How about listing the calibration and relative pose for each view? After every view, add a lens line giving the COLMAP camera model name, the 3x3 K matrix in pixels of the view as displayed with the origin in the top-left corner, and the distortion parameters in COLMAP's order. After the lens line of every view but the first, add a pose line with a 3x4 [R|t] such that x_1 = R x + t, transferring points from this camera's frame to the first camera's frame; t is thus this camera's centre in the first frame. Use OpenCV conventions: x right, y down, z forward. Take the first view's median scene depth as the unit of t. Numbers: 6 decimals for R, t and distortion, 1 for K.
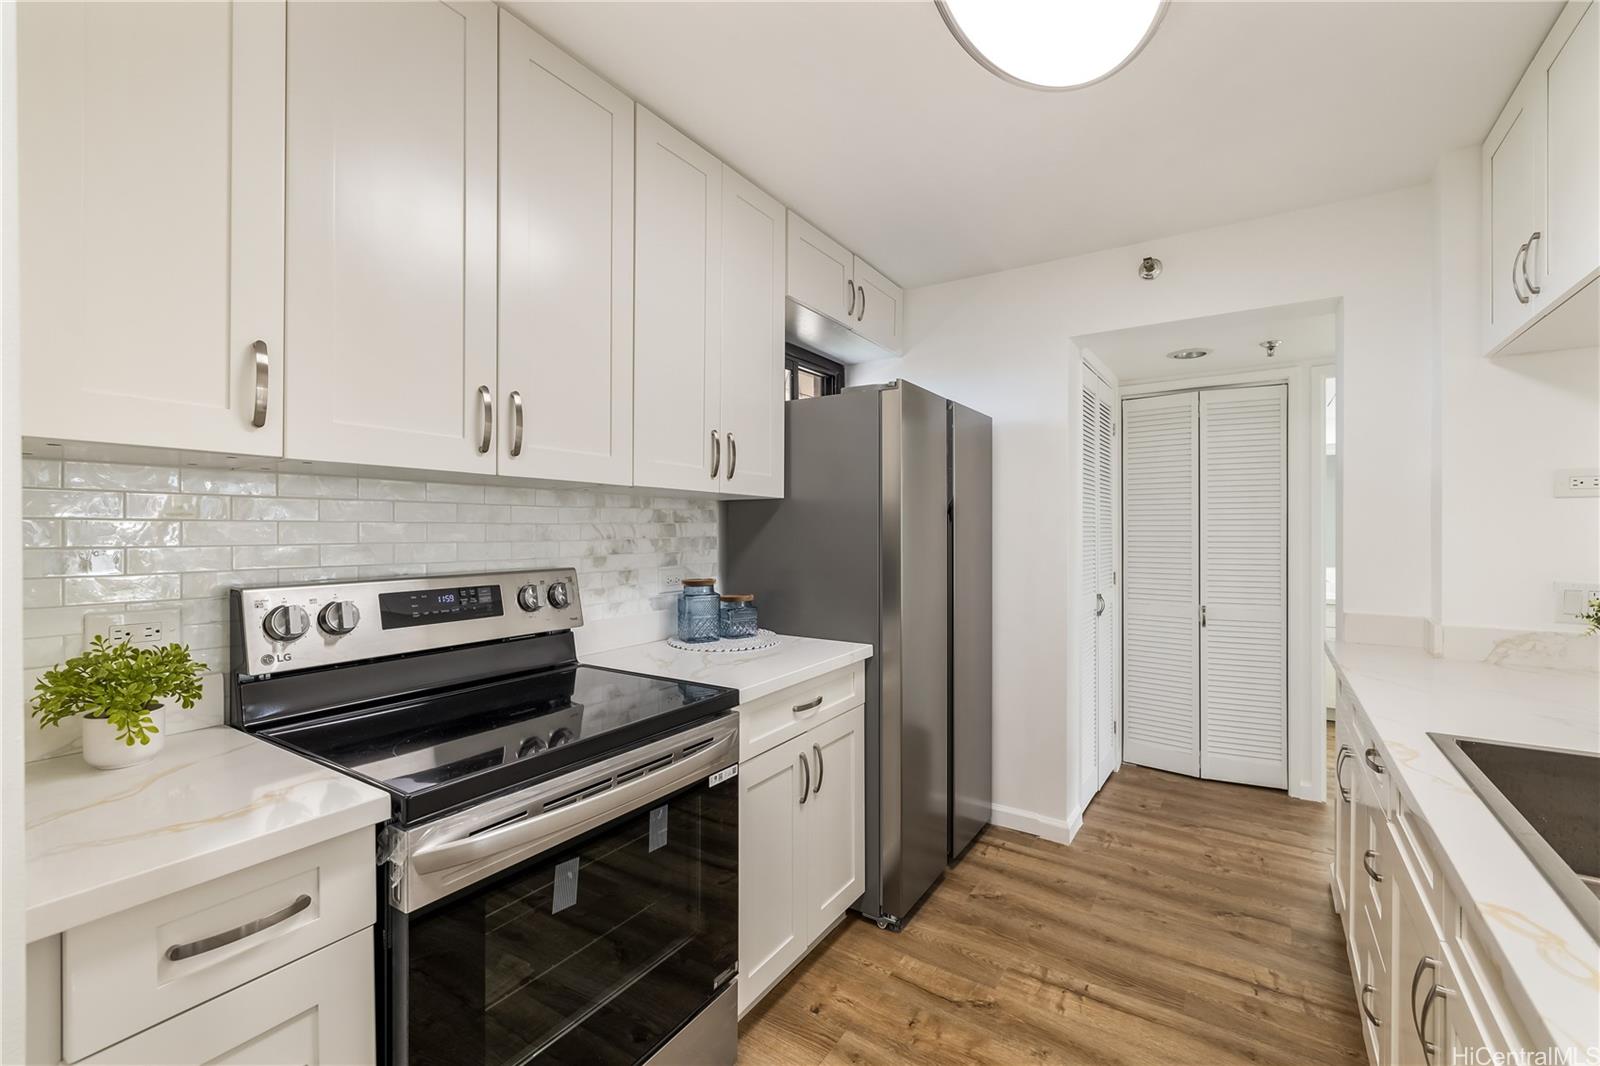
lens RADIAL K [[673.8, 0, 808.9], [0, 673.8, 531.5], [0, 0, 1]] dist [-0.000556, 0.000038]
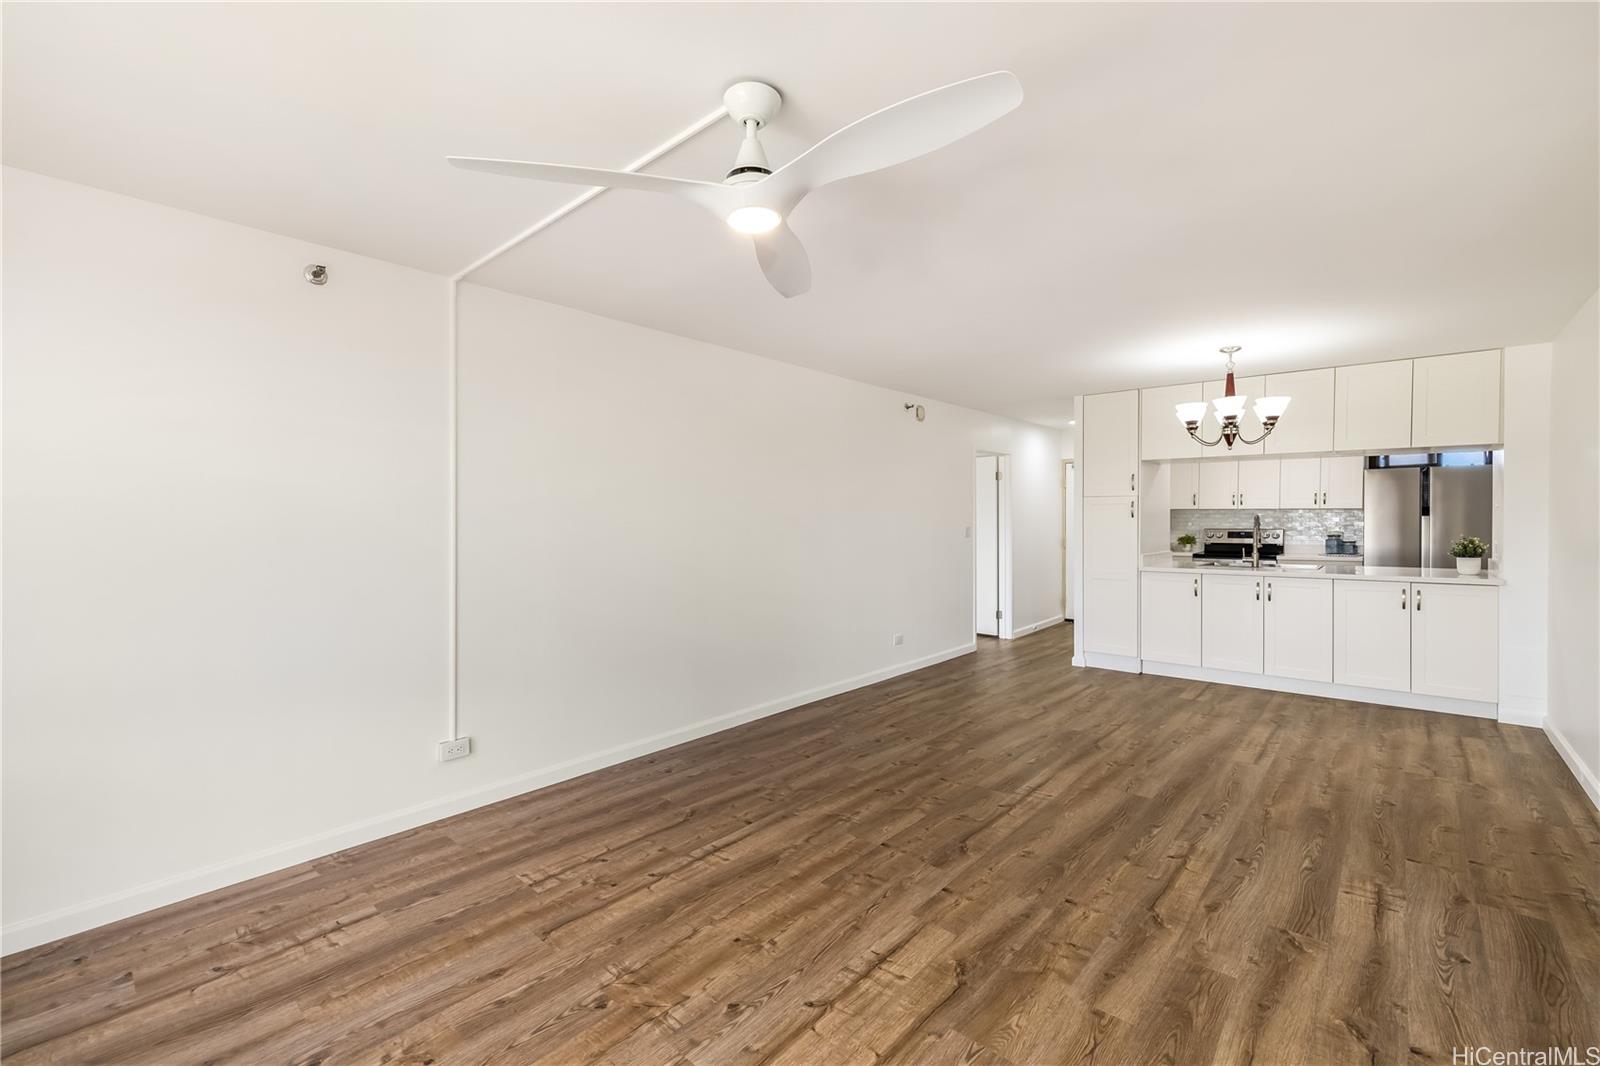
lens RADIAL K [[675.2, 0, 804.8], [0, 675.2, 523.3], [0, 0, 1]] dist [0.000914, 0.000118]
pose [[-0.140504, 0.006124, -0.990061, 3.419040], [-0.001465, 0.999978, 0.006394, -0.000144], [0.990079, 0.002348, -0.140492, -1.034942]]
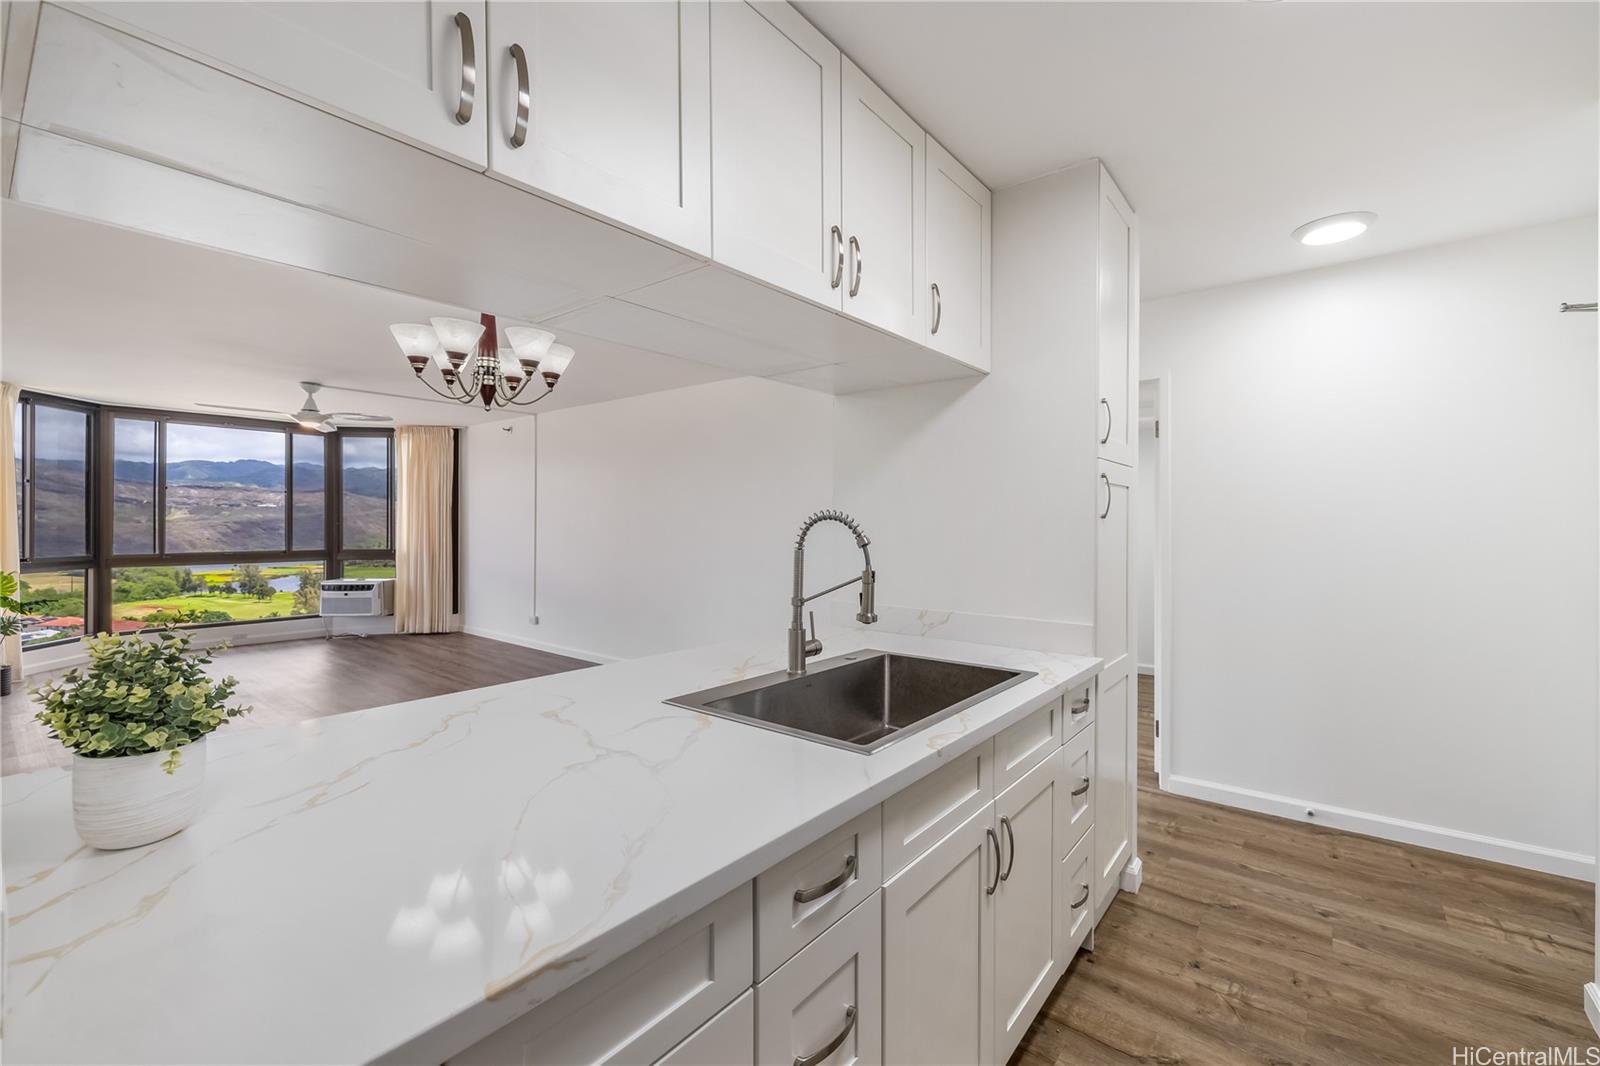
lens RADIAL K [[669.7, 0, 808.0], [0, 669.7, 520.1], [0, 0, 1]] dist [0.000278, -0.000062]
pose [[-0.996159, 0.000091, 0.087557, 0.545328], [0.000486, 0.999990, 0.004495, -0.013036], [-0.087556, 0.004521, -0.996149, 1.125134]]
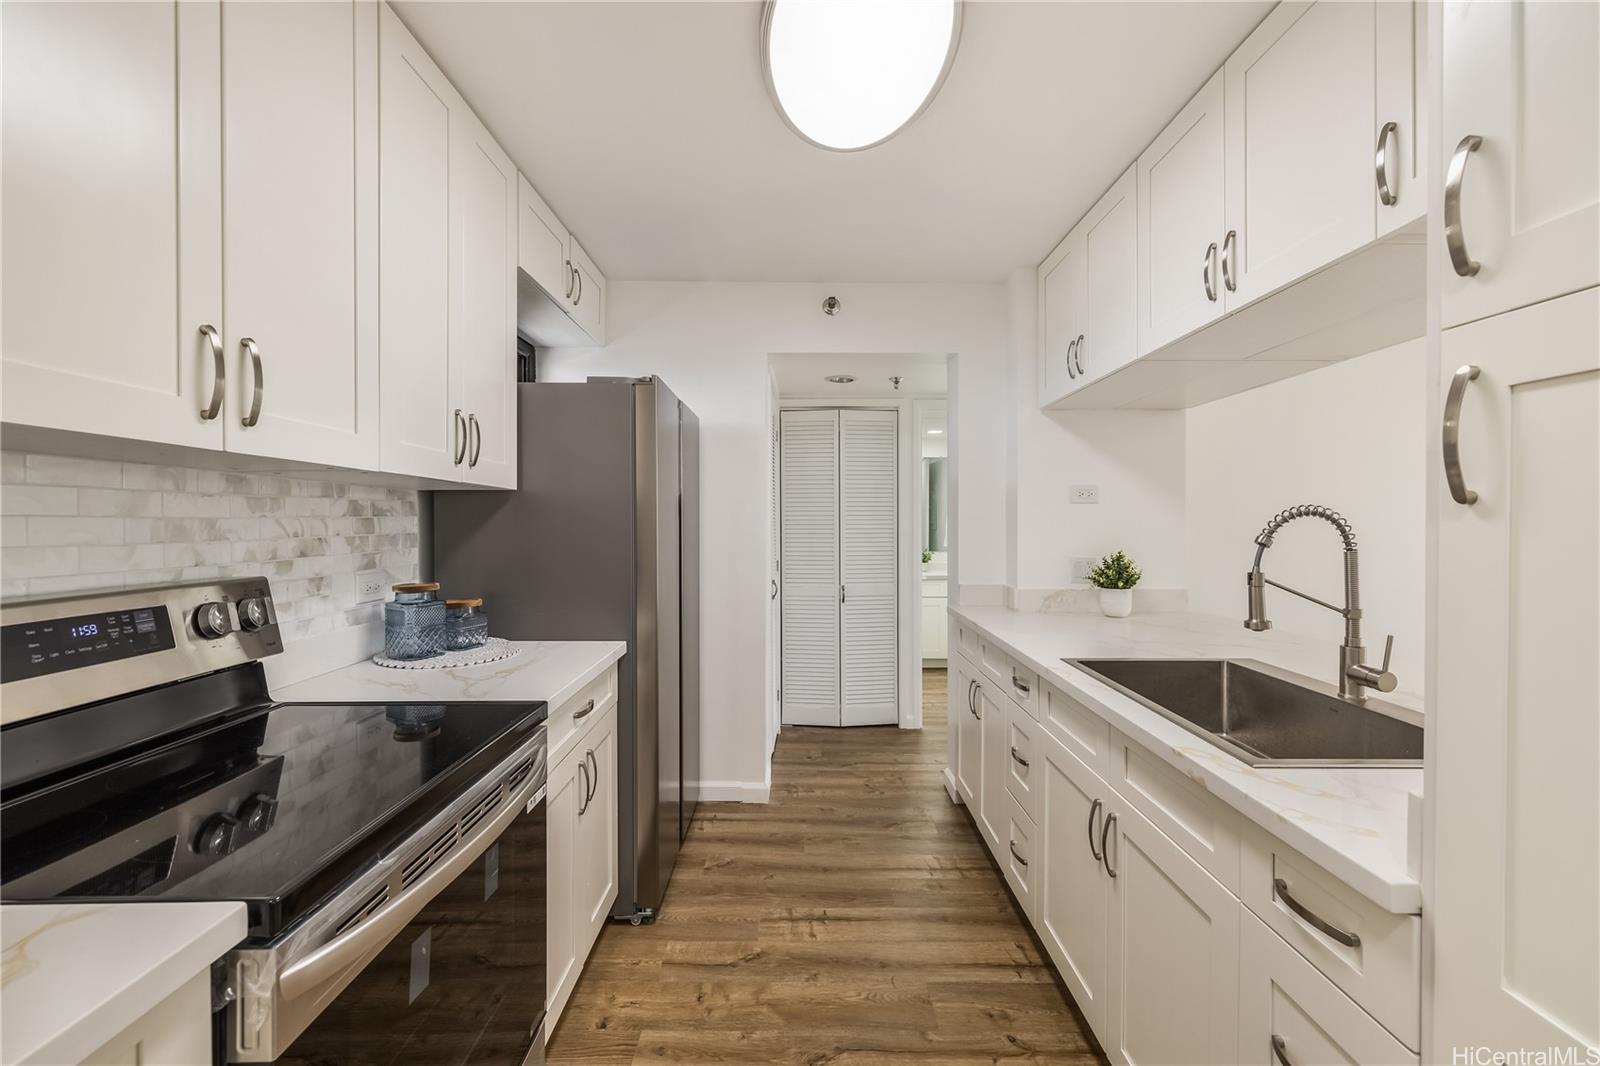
lens RADIAL K [[669.1, 0, 808.5], [0, 669.1, 526.8], [0, 0, 1]] dist [0.000577, 0.000105]
pose [[0.831366, -0.004123, 0.555710, -0.227478], [0.001952, 0.999988, 0.004498, -0.003326], [-0.555722, -0.002655, 0.831364, 0.037864]]
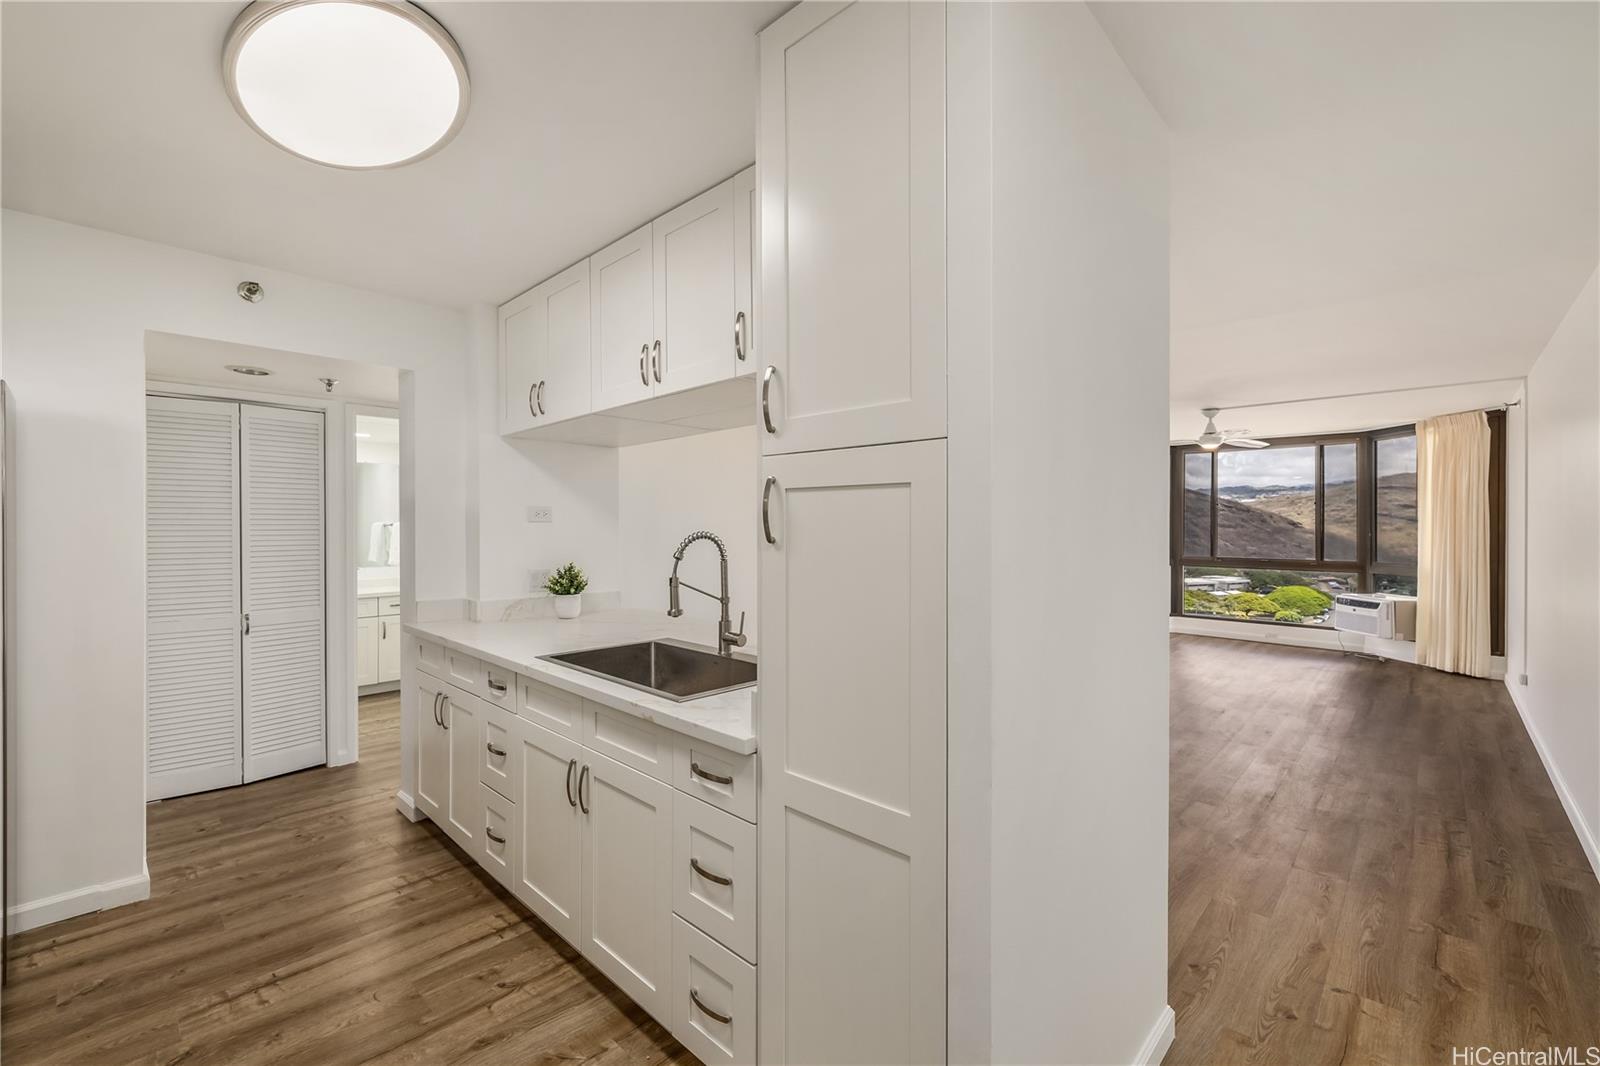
lens RADIAL K [[666.7, 0, 803.1], [0, 666.7, 528.3], [0, 0, 1]] dist [0.002182, 0.000065]
pose [[0.173805, -0.001368, 0.984779, -0.426574], [0.004821, 0.999988, 0.000538, -0.026758], [-0.984768, 0.004654, 0.173810, -0.015110]]
